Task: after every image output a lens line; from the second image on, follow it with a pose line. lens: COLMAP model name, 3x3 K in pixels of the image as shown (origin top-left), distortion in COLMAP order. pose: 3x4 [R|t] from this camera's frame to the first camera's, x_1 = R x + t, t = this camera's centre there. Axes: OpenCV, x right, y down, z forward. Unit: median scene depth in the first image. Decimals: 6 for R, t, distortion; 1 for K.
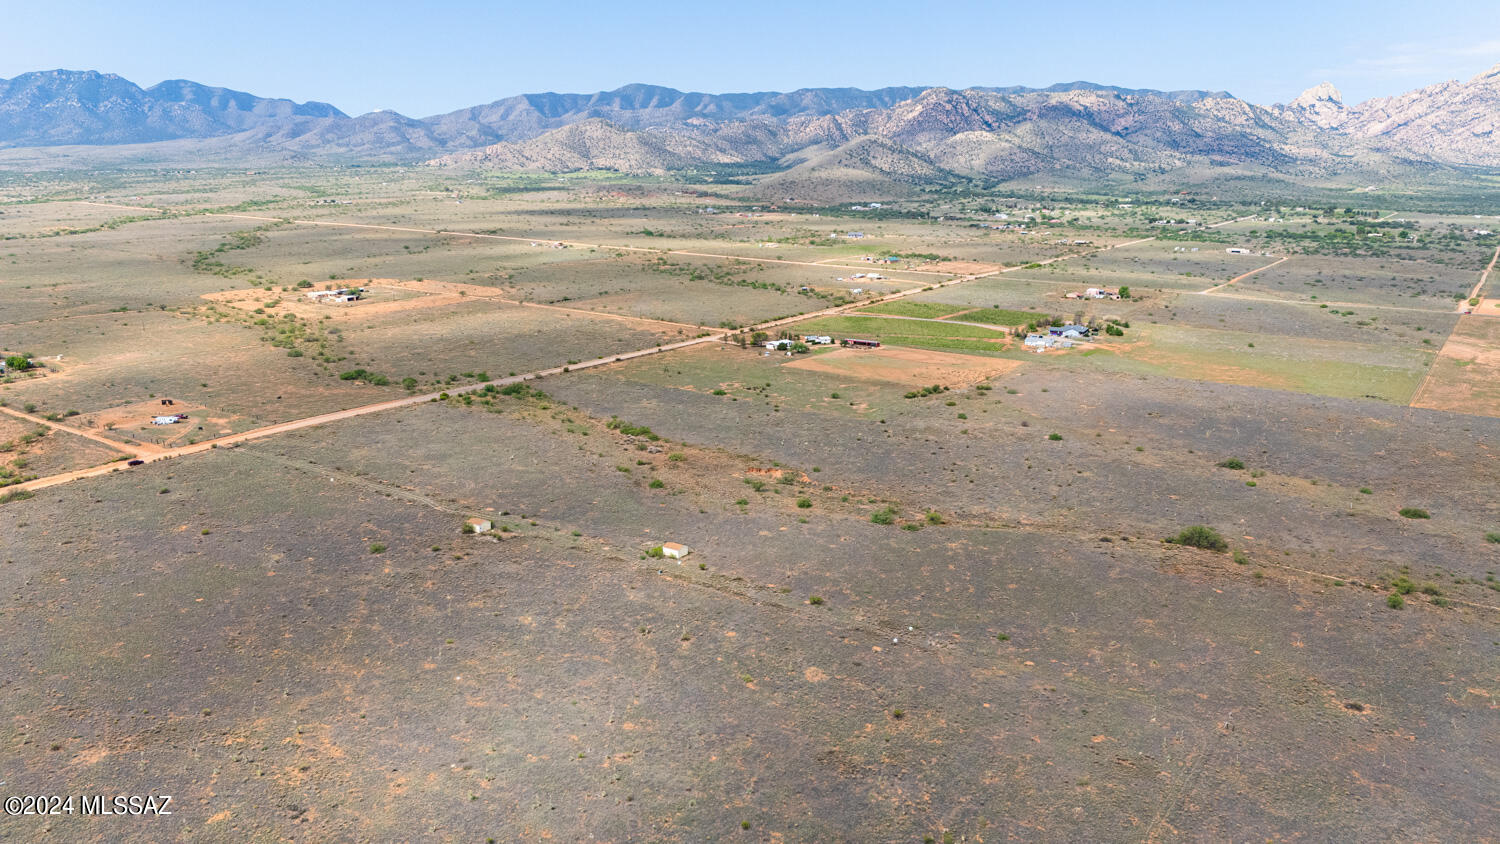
lens RADIAL K [[1102.7, 0, 750.0], [0, 1102.7, 422.0], [0, 0, 1]] dist [0.071760, -0.063108]
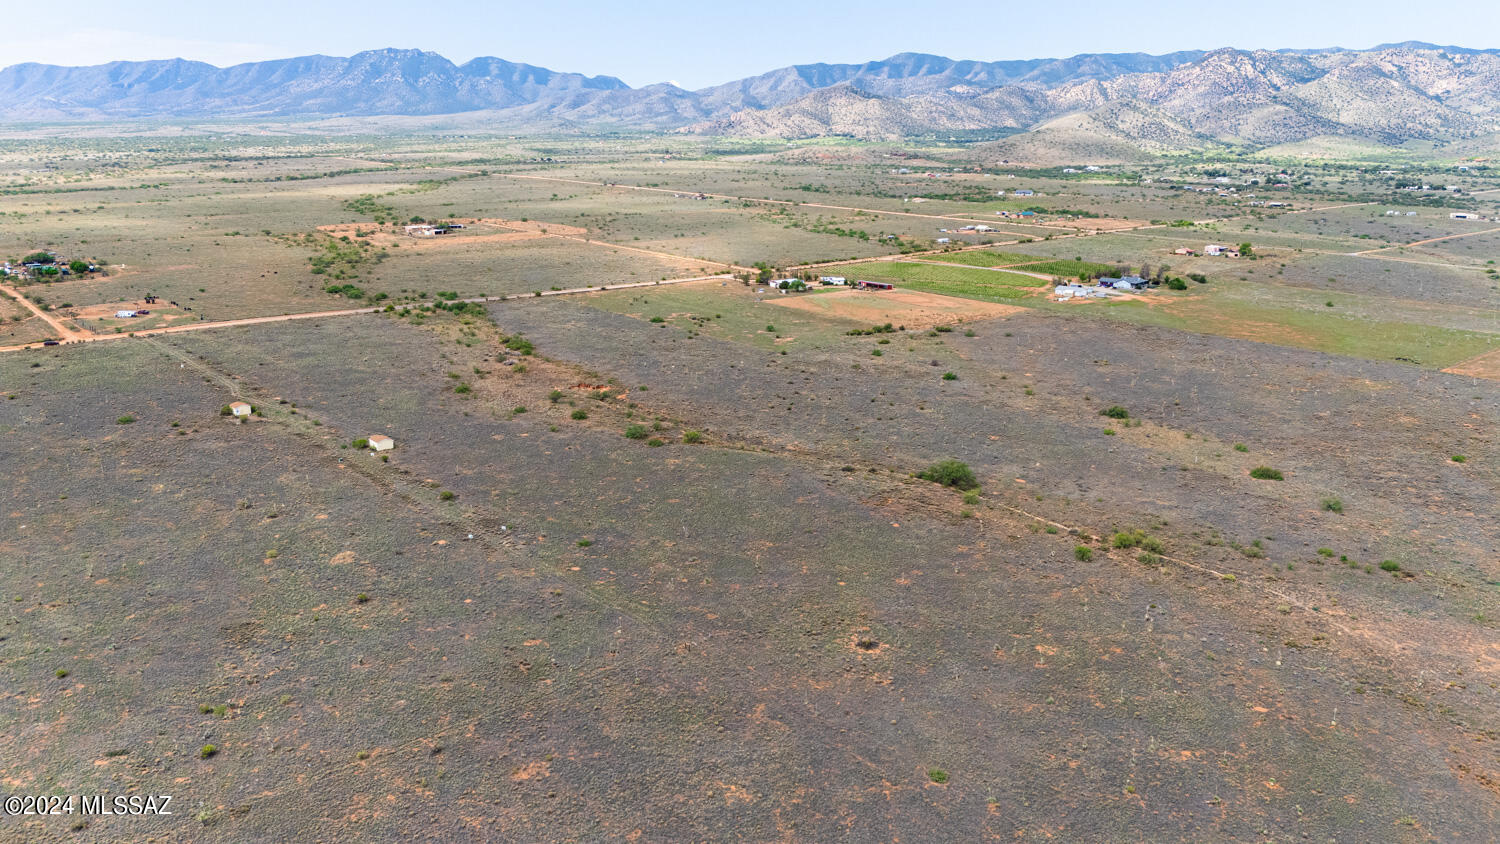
lens RADIAL K [[1102.7, 0, 750.0], [0, 1102.7, 422.0], [0, 0, 1]] dist [0.071760, -0.063108]
pose [[0.969472, 0.066469, -0.236023, 0.049324], [-0.061246, 0.997690, 0.029403, 0.005066], [0.237432, -0.014050, 0.971303, 0.012761]]
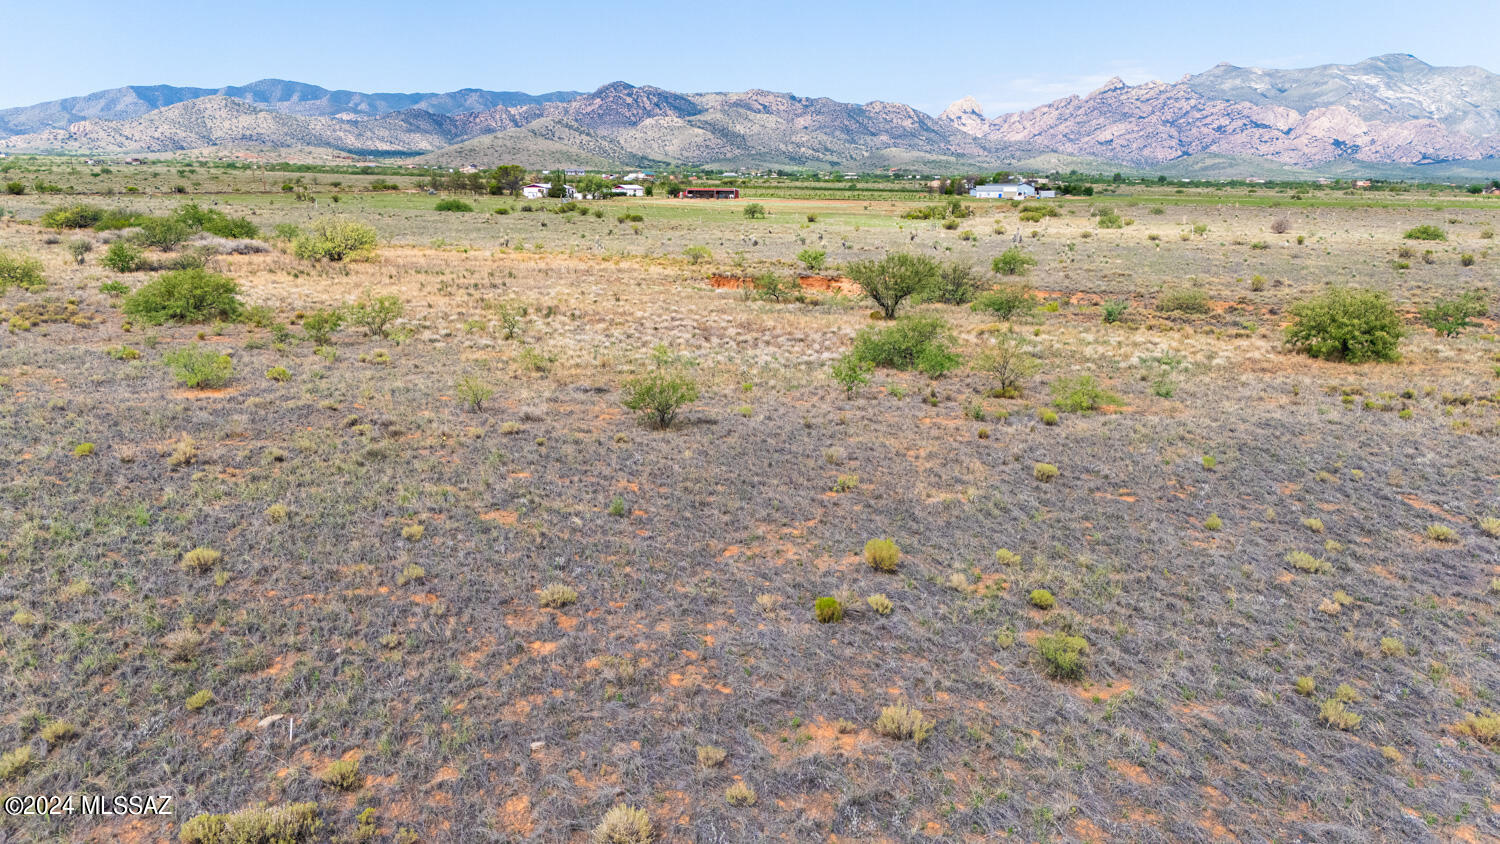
lens RADIAL K [[1102.7, 0, 750.0], [0, 1102.7, 422.0], [0, 0, 1]] dist [0.071760, -0.063108]
pose [[0.957968, -0.057900, 0.280971, -0.007331], [0.063044, 0.997967, -0.009294, 0.009653], [-0.279861, 0.026617, 0.959671, 0.105003]]
